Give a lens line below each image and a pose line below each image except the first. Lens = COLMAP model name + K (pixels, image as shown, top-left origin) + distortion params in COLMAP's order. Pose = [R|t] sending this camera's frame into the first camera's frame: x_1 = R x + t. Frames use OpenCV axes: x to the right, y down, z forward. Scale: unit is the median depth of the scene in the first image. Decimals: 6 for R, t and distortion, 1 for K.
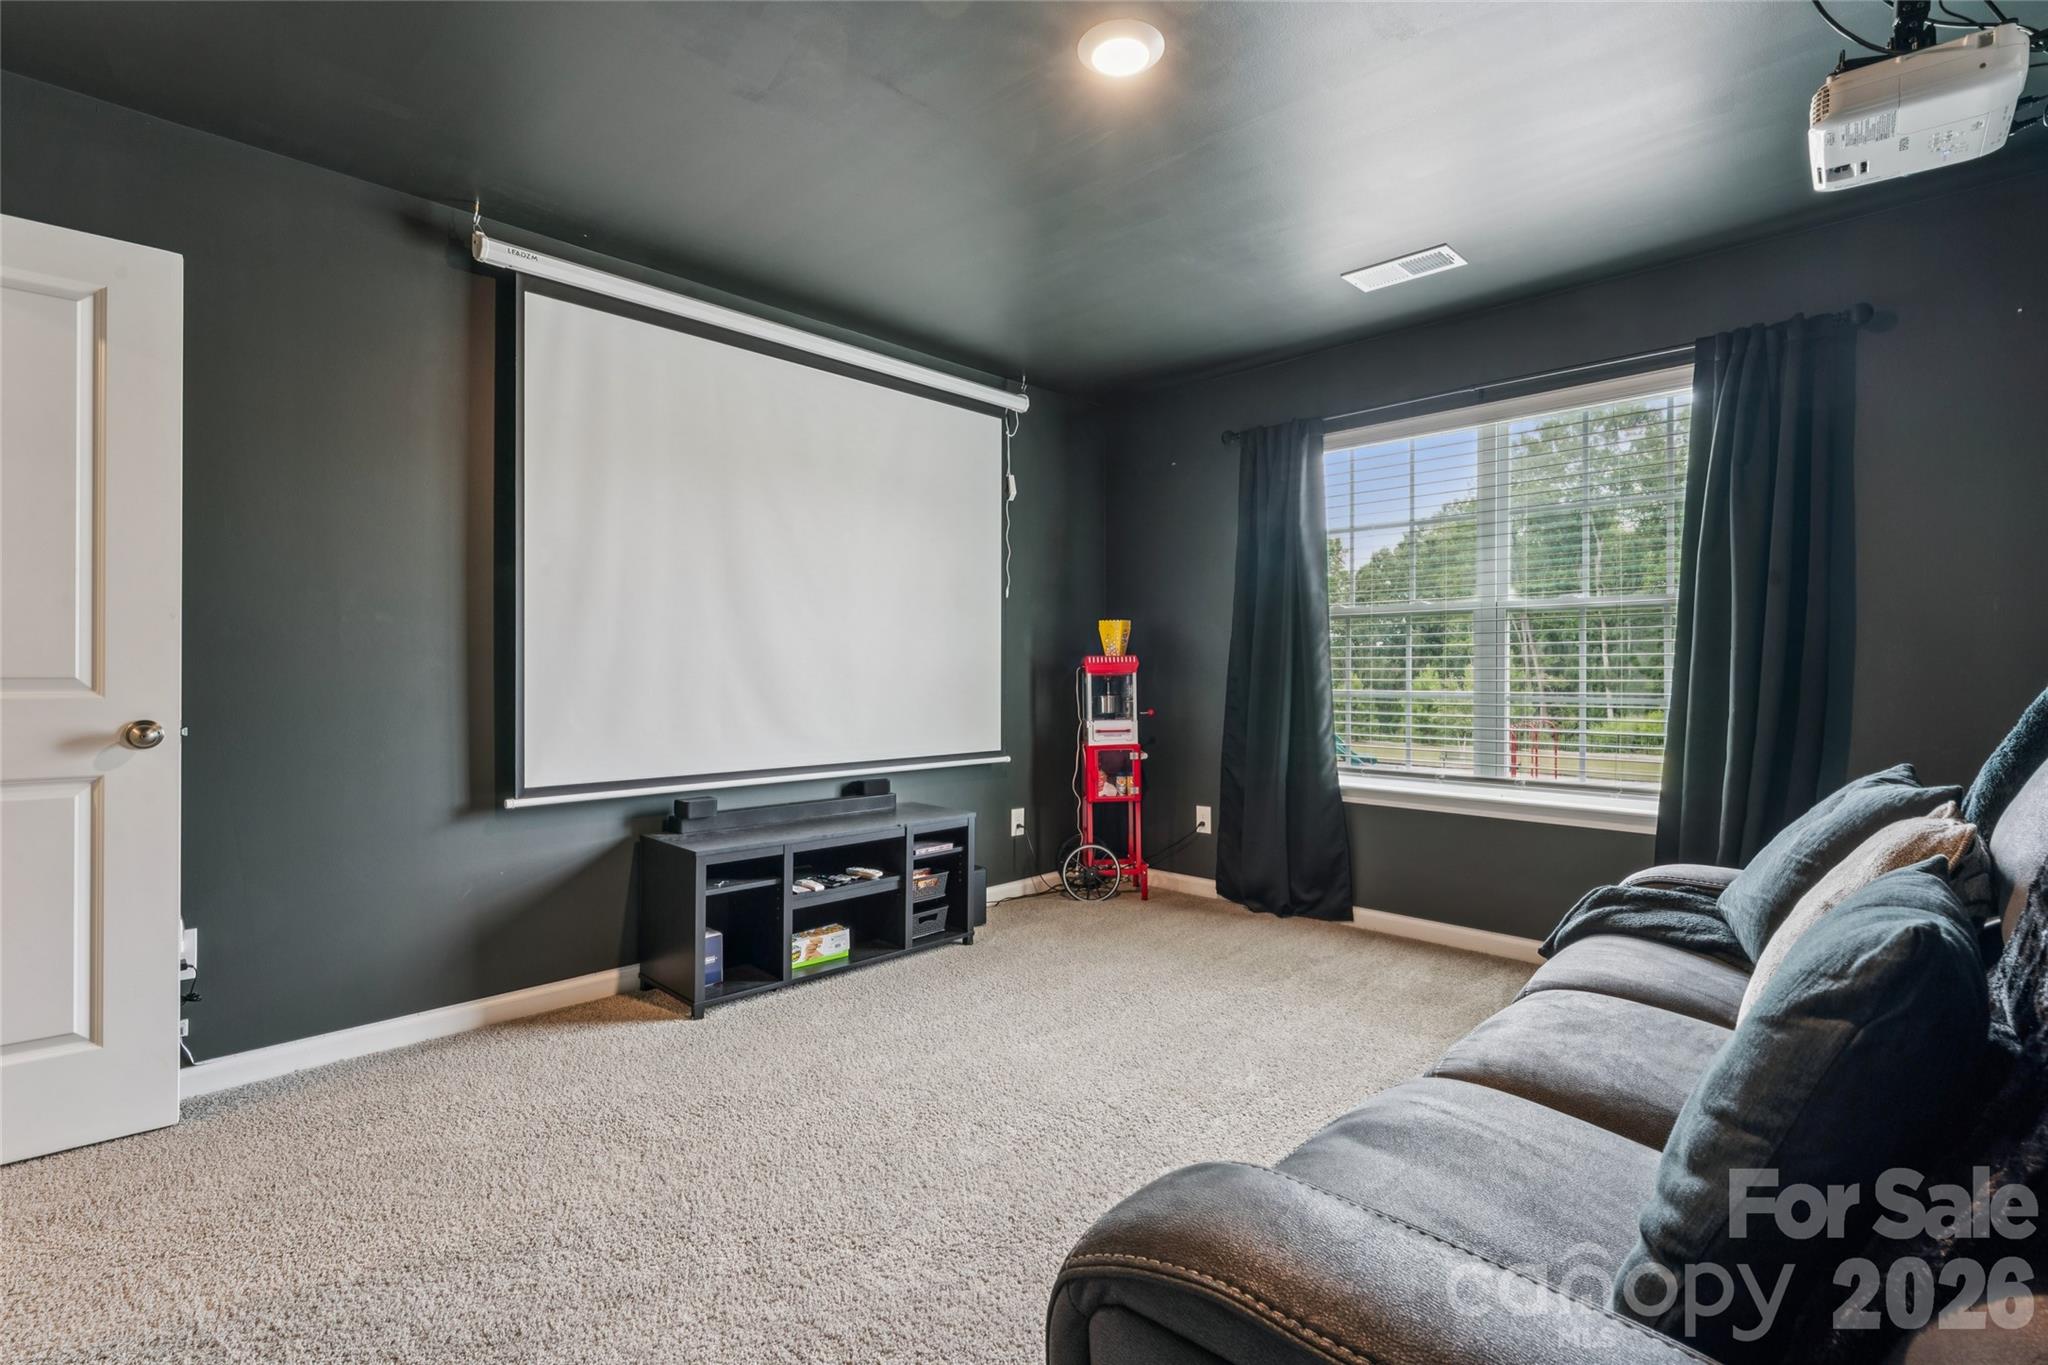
lens RADIAL K [[949.3, 0, 1027.8], [0, 949.3, 667.0], [0, 0, 1]] dist [-0.000129, 0.000967]
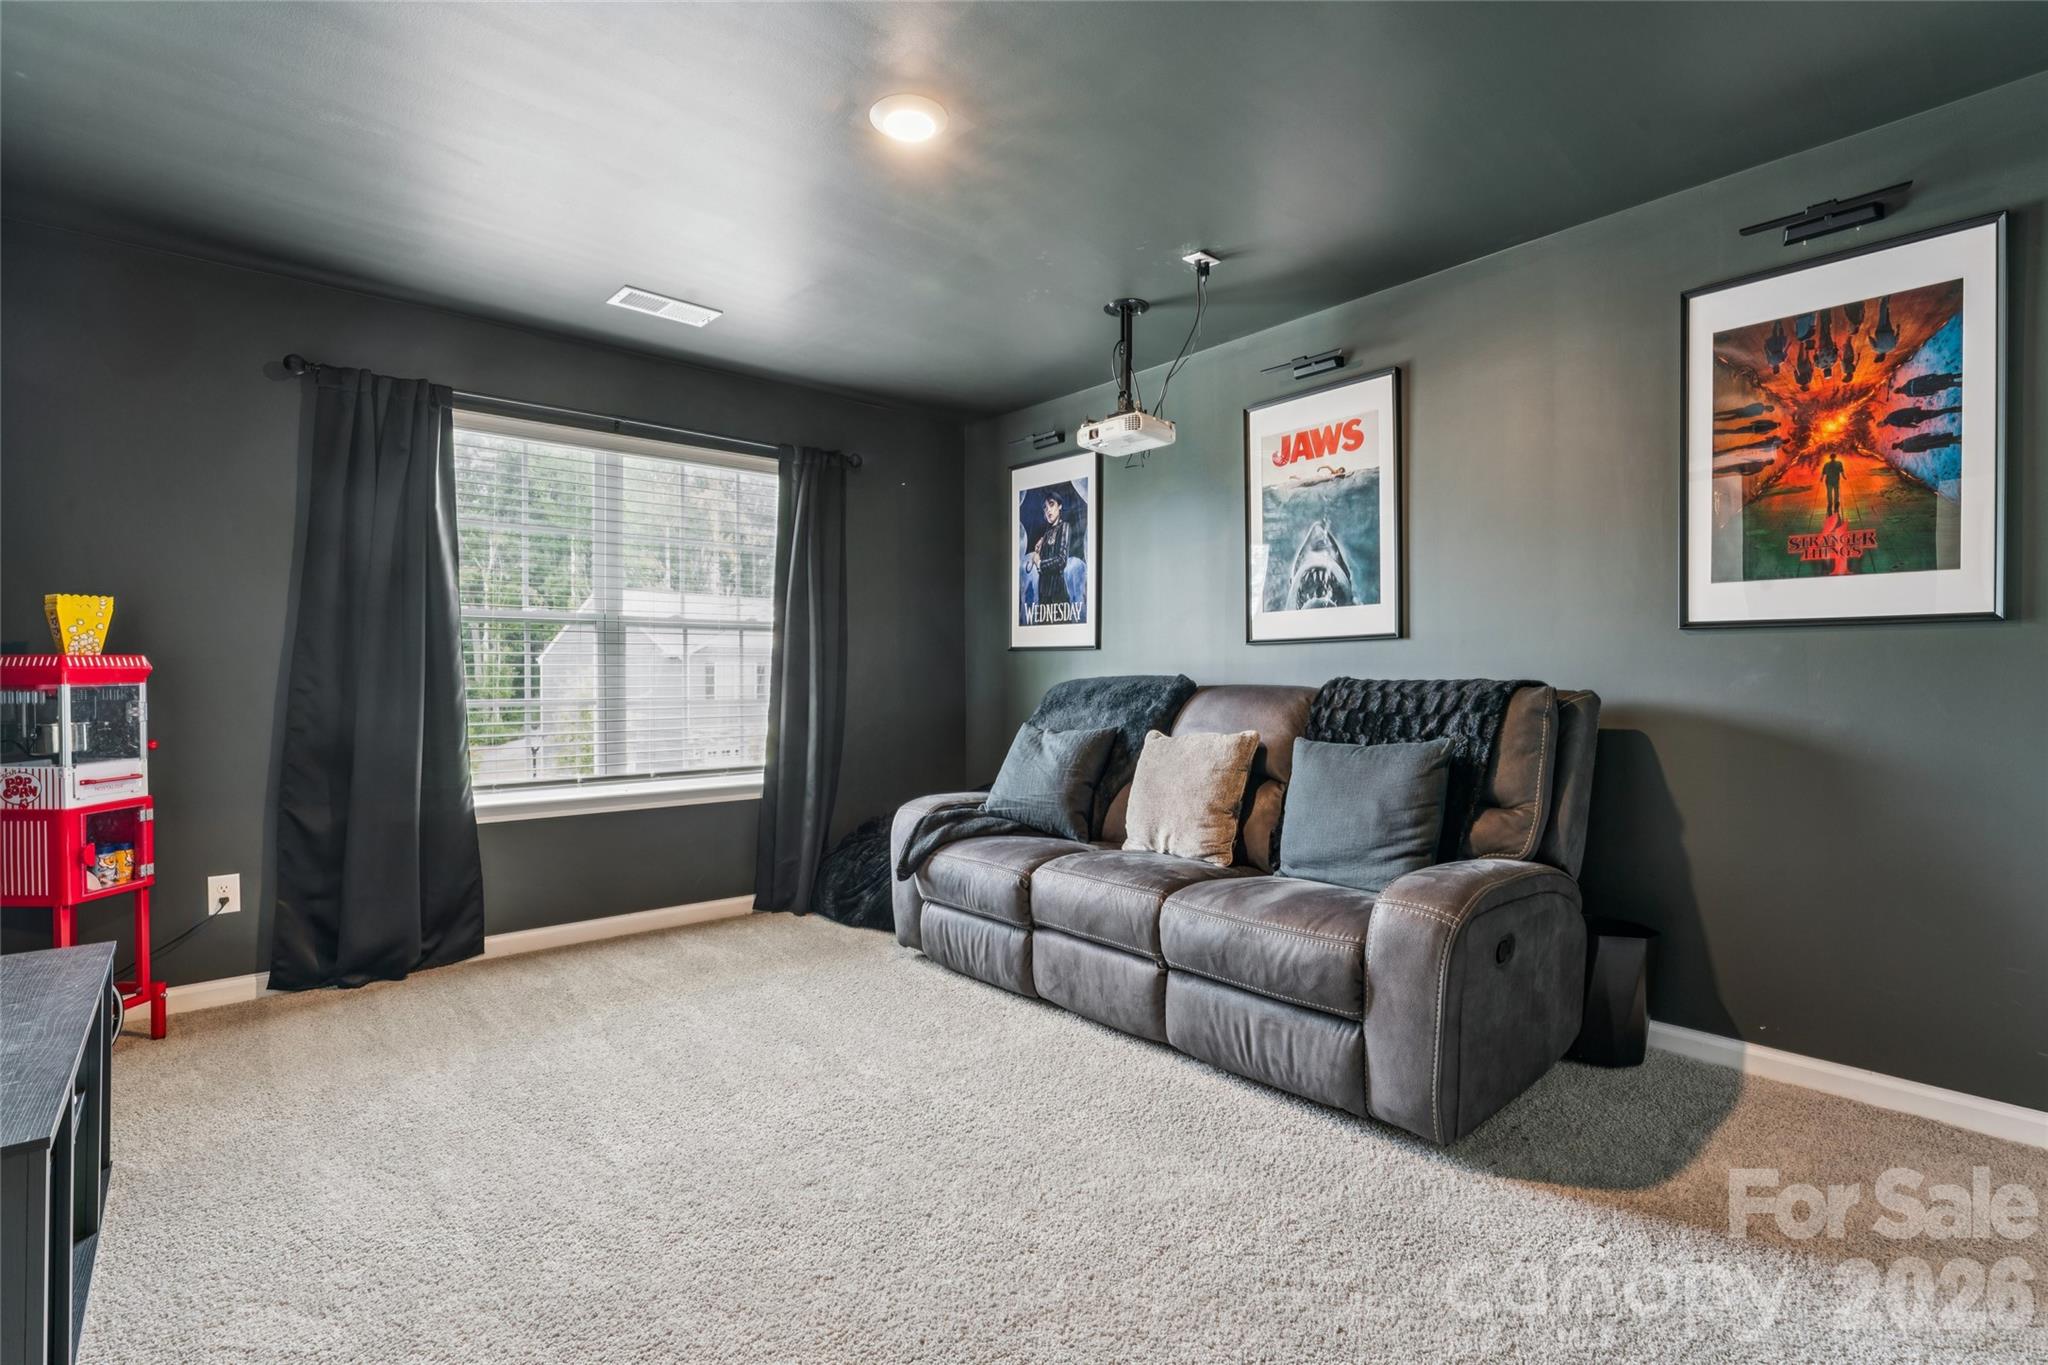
lens RADIAL K [[949.3, 0, 1027.8], [0, 949.3, 667.0], [0, 0, 1]] dist [-0.000129, 0.000967]
pose [[0.069059, 0.009228, 0.997570, -0.529387], [-0.001191, 0.999957, -0.009168, 0.000415], [-0.997612, -0.000555, 0.069067, 0.413610]]
